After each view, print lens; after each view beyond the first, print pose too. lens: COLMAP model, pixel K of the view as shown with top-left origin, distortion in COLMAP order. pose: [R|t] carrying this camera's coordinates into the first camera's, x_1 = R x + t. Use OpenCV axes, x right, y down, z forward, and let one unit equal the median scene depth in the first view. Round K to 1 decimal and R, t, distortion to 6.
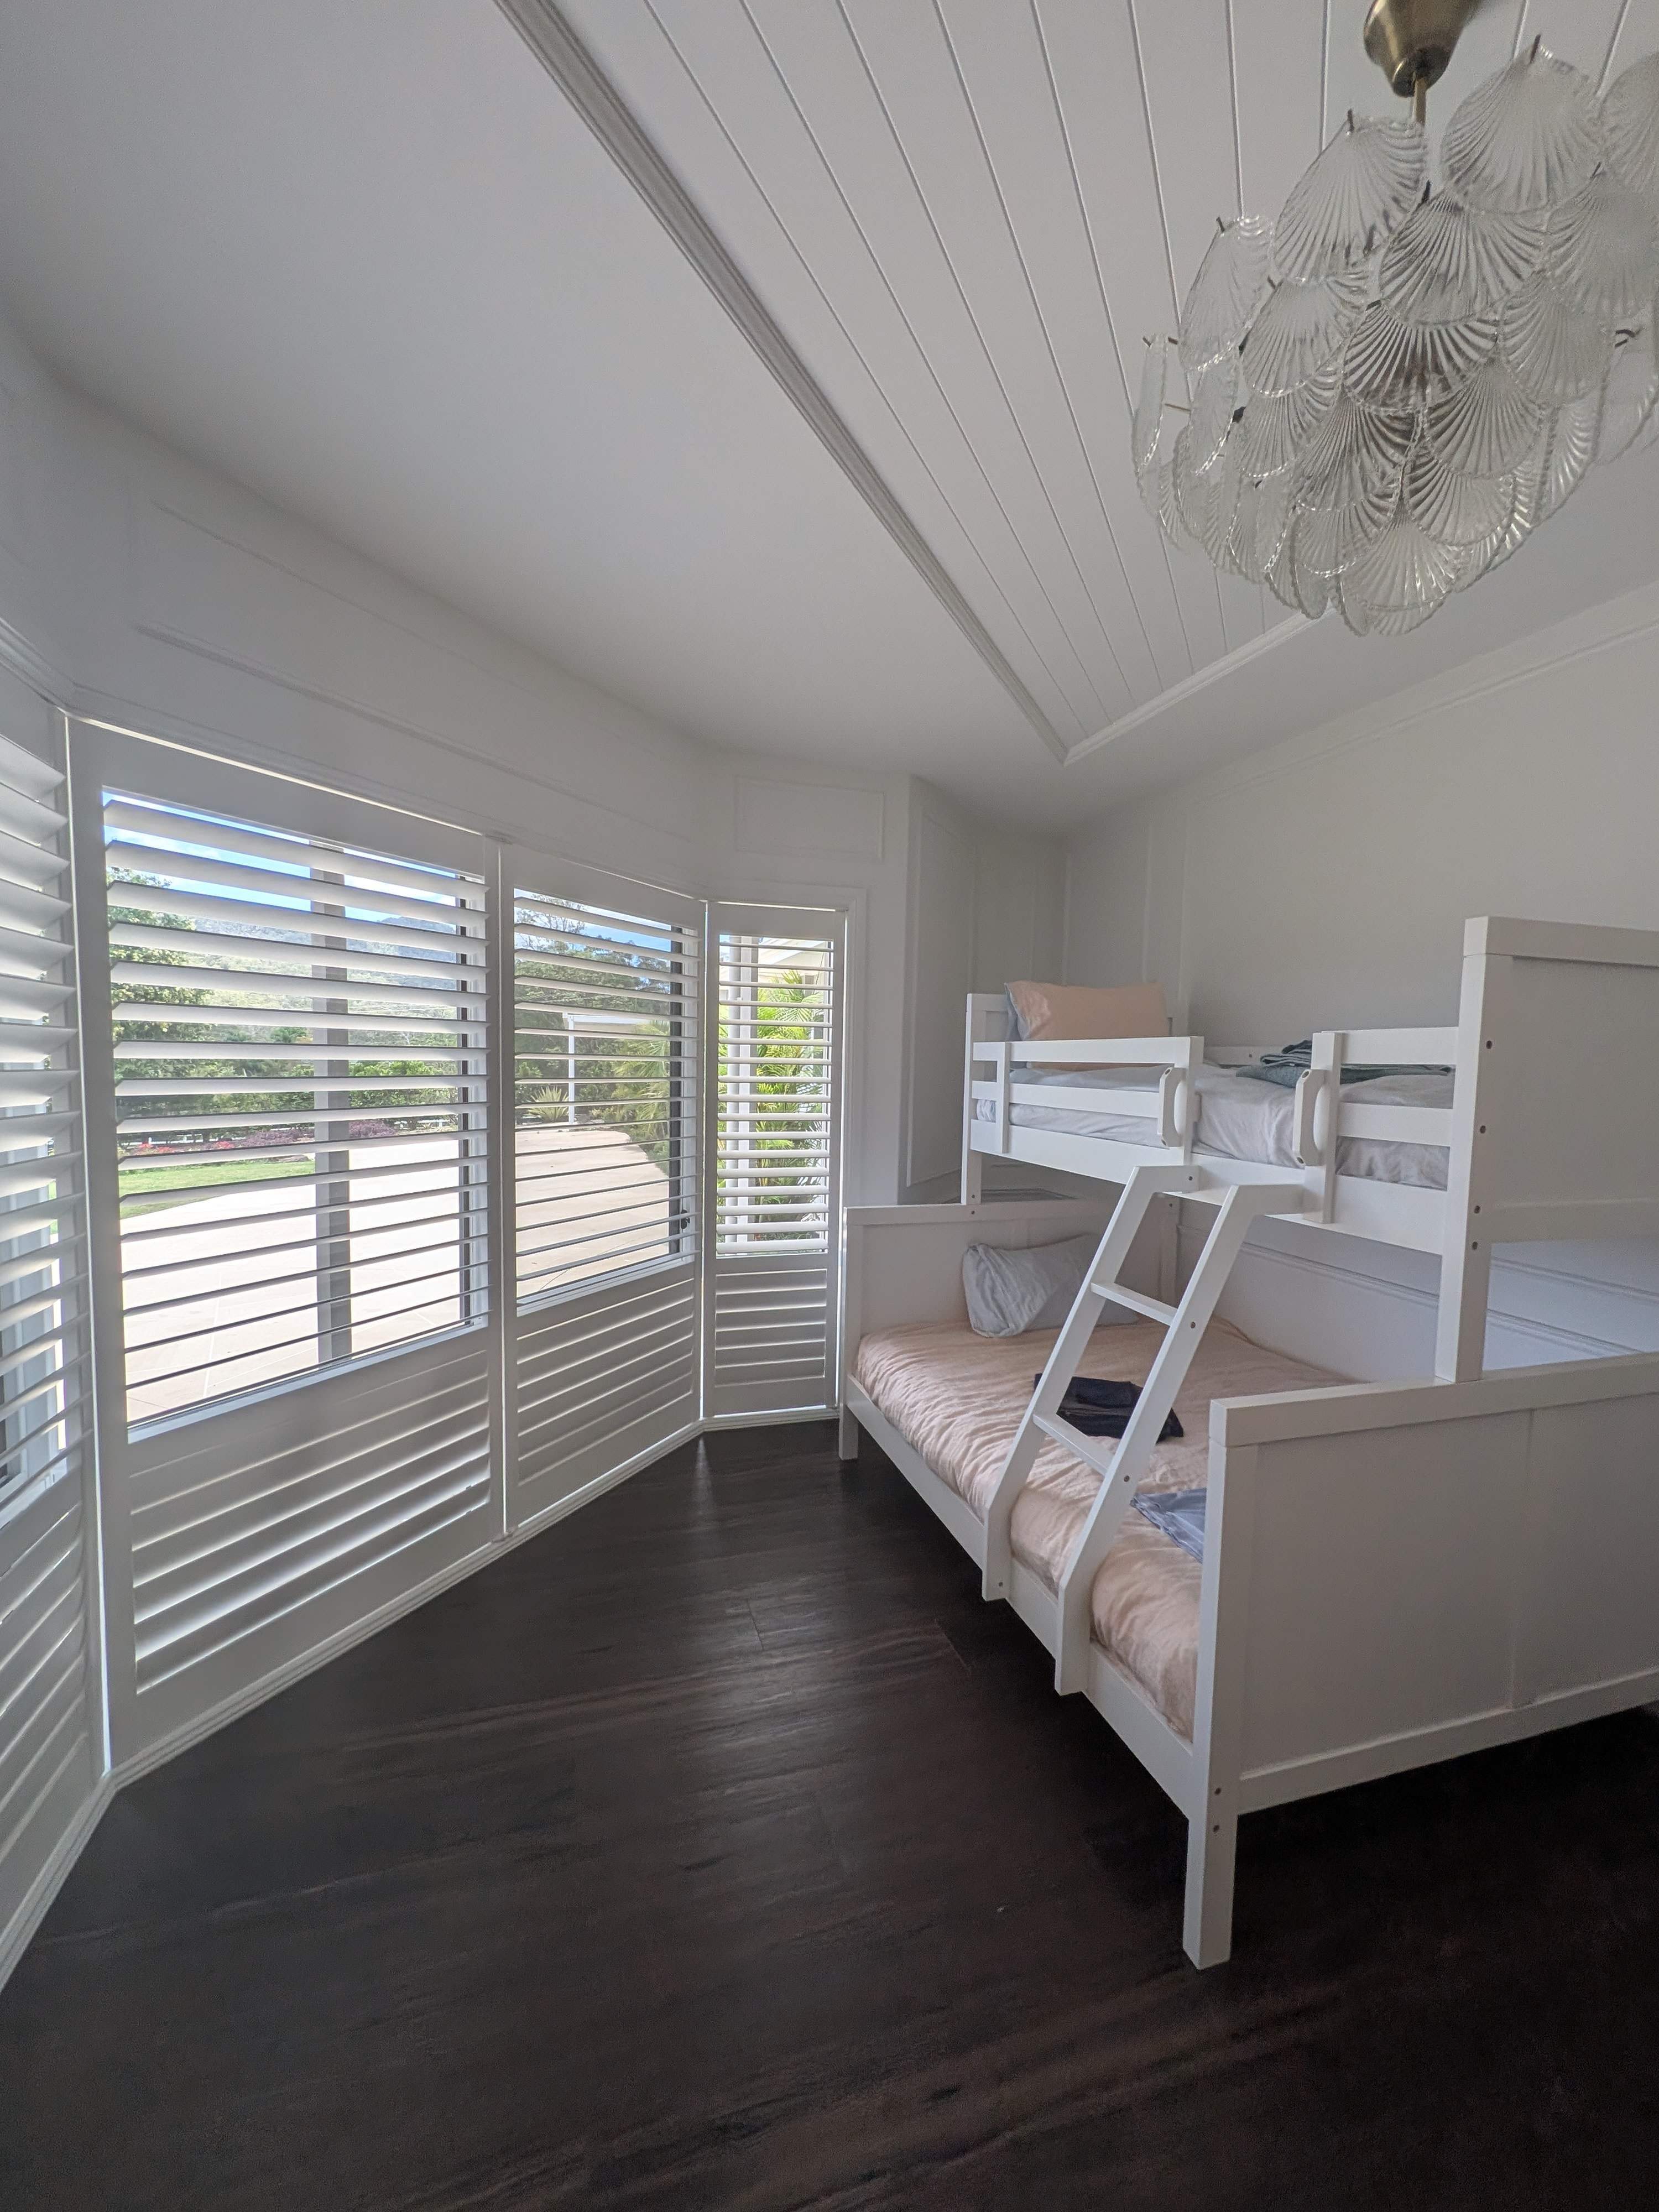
lens RADIAL K [[875.2, 0, 821.9], [0, 875.2, 1122.5], [0, 0, 1]] dist [0.000640, 0.000014]
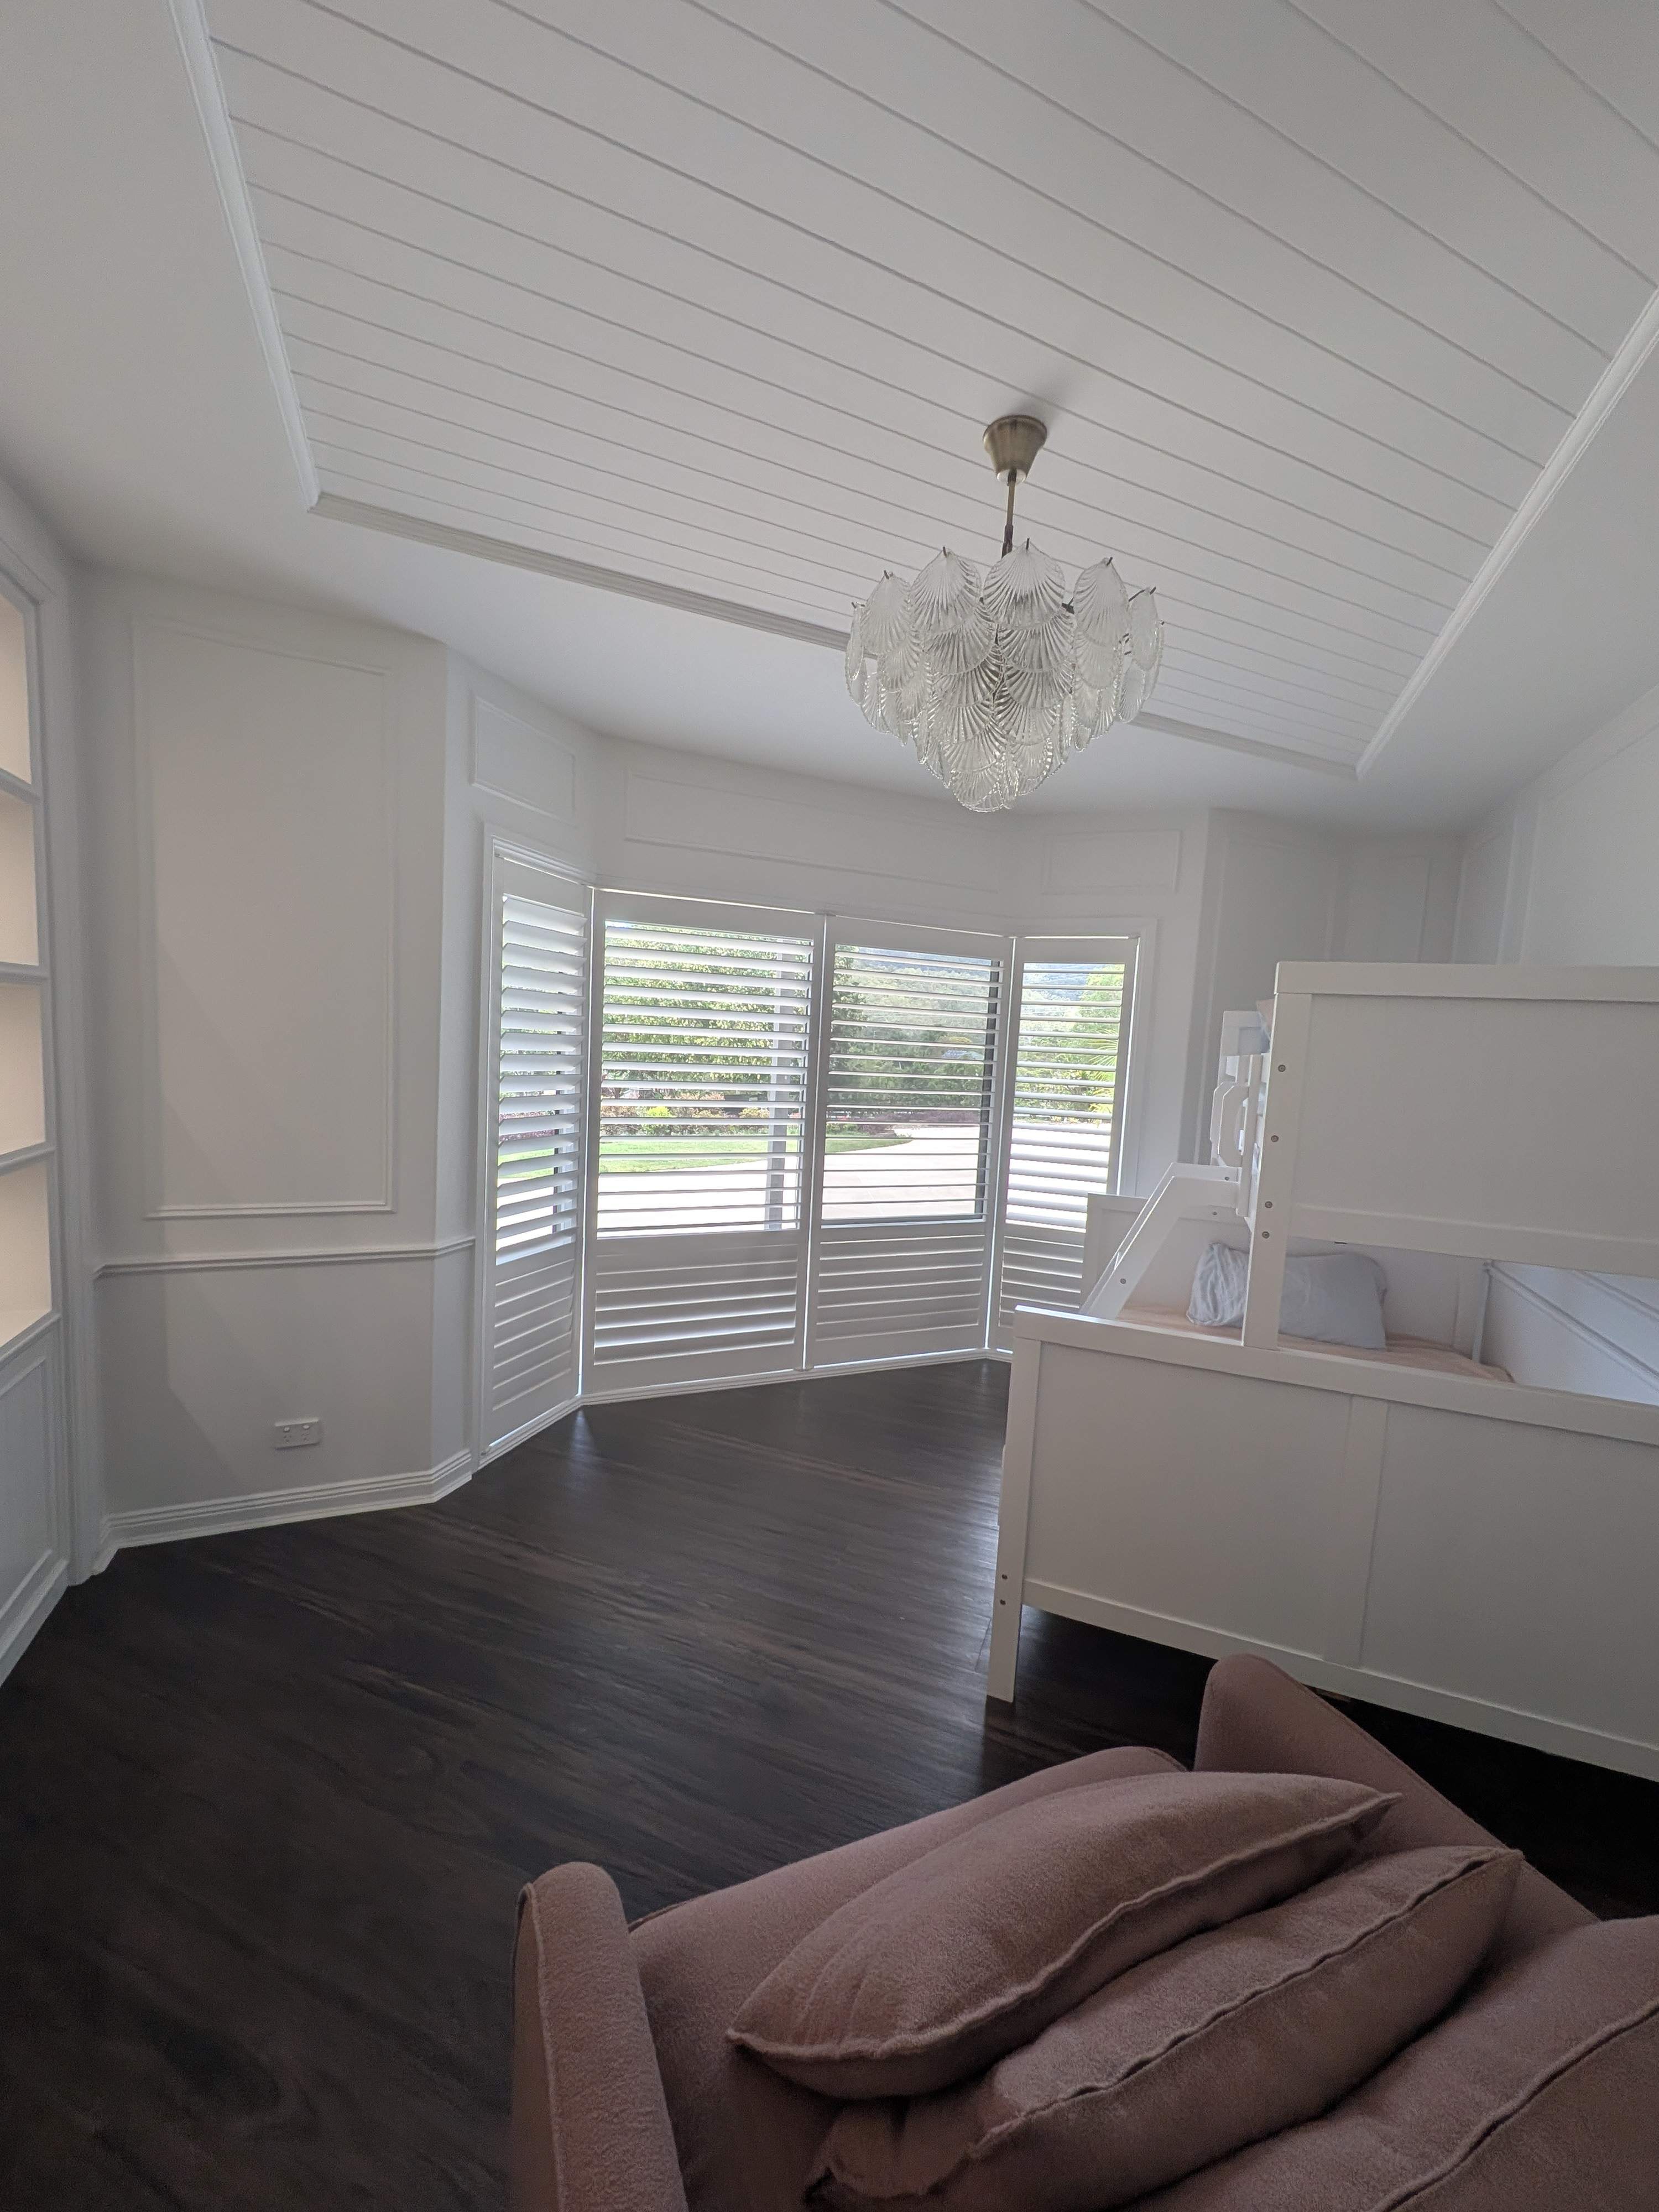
lens RADIAL K [[875.2, 0, 821.9], [0, 875.2, 1122.5], [0, 0, 1]] dist [0.000640, 0.000014]
pose [[0.778505, 0.076356, -0.622976, 0.585595], [-0.077848, 0.996655, 0.024873, 0.003249], [0.622791, 0.029133, 0.781845, -0.186519]]
